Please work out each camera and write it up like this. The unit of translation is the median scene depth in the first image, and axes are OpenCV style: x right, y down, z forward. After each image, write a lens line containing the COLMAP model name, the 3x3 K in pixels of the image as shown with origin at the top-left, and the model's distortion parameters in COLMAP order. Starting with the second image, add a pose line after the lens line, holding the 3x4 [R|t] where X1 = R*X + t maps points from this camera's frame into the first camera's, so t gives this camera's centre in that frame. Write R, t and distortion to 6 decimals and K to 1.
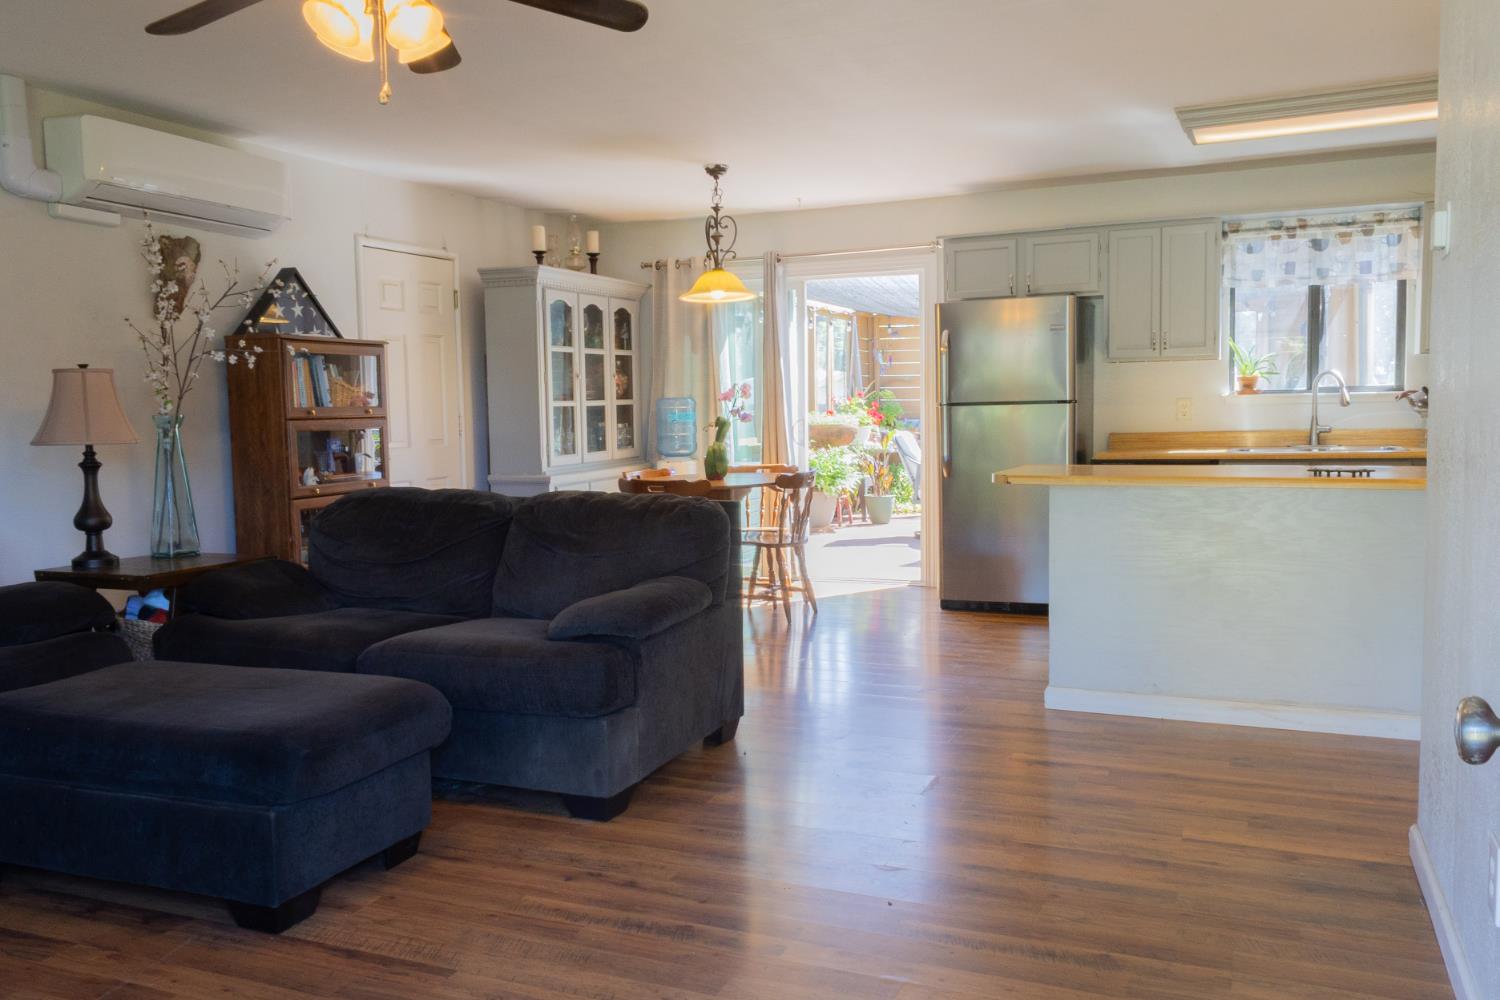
lens RADIAL K [[1186.8, 0, 748.4], [0, 1186.8, 492.6], [0, 0, 1]] dist [0.005671, -0.002742]
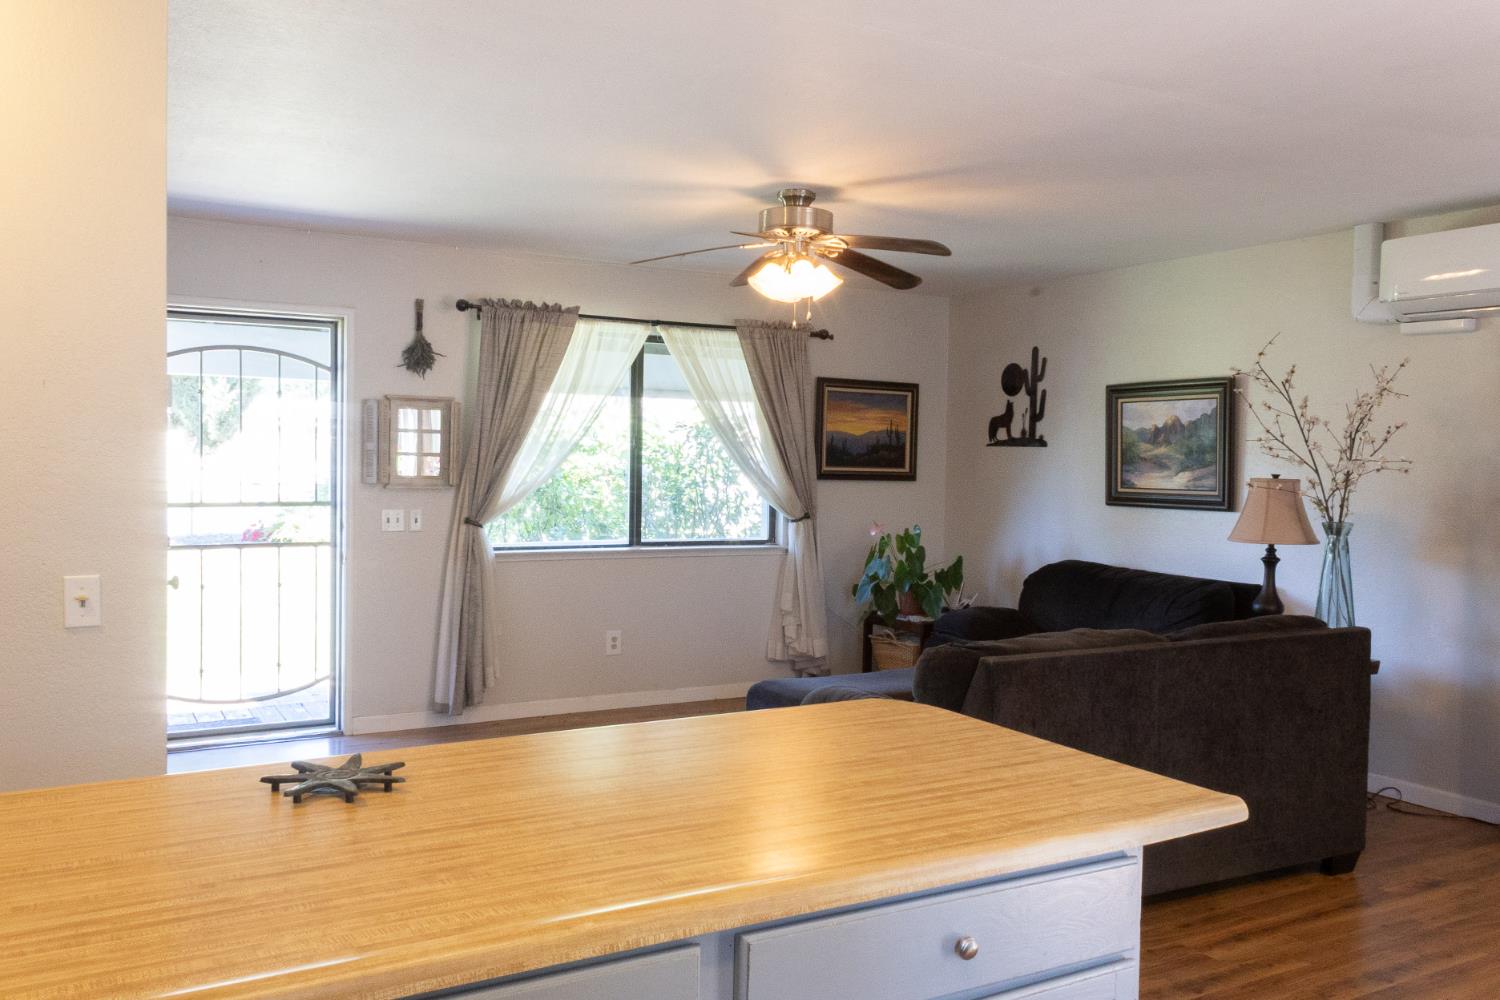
lens RADIAL K [[1186.8, 0, 748.4], [0, 1186.8, 492.6], [0, 0, 1]] dist [0.005671, -0.002742]
pose [[-0.592707, 0.027280, -0.804956, 0.988338], [-0.062858, 0.994811, 0.079998, -0.213641], [0.802962, 0.098013, -0.587917, 1.790862]]
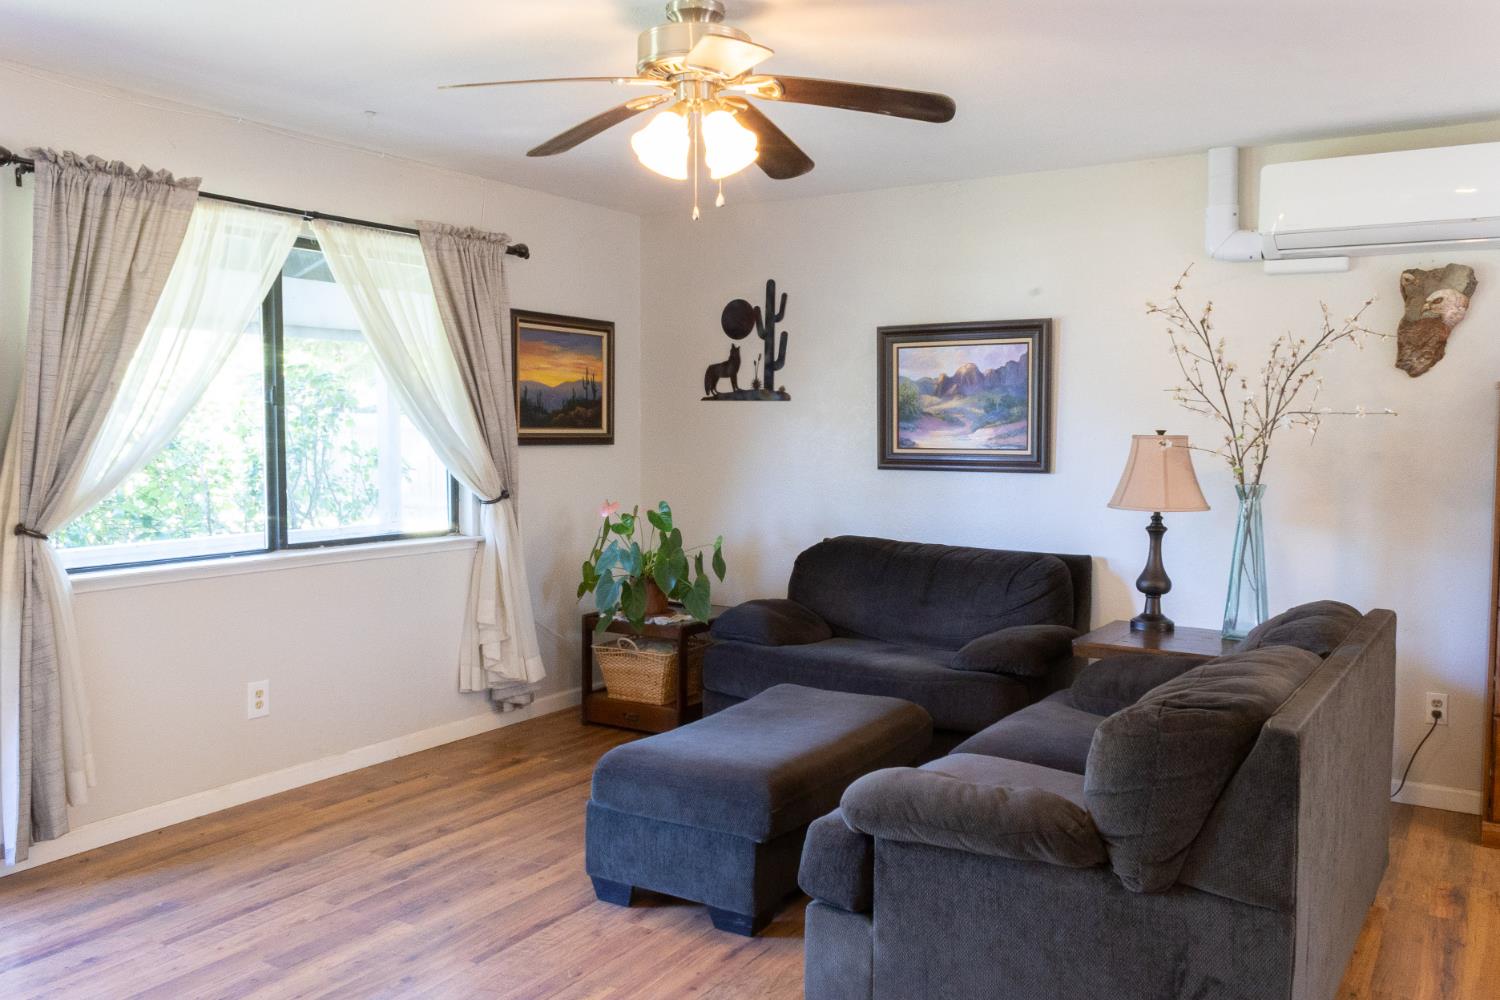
lens RADIAL K [[1186.8, 0, 748.4], [0, 1186.8, 492.6], [0, 0, 1]] dist [0.005671, -0.002742]
pose [[-0.156089, 0.071632, -0.985142, 0.707441], [-0.069930, 0.994063, 0.083360, -0.162287], [0.985264, 0.081902, -0.150153, 1.135179]]
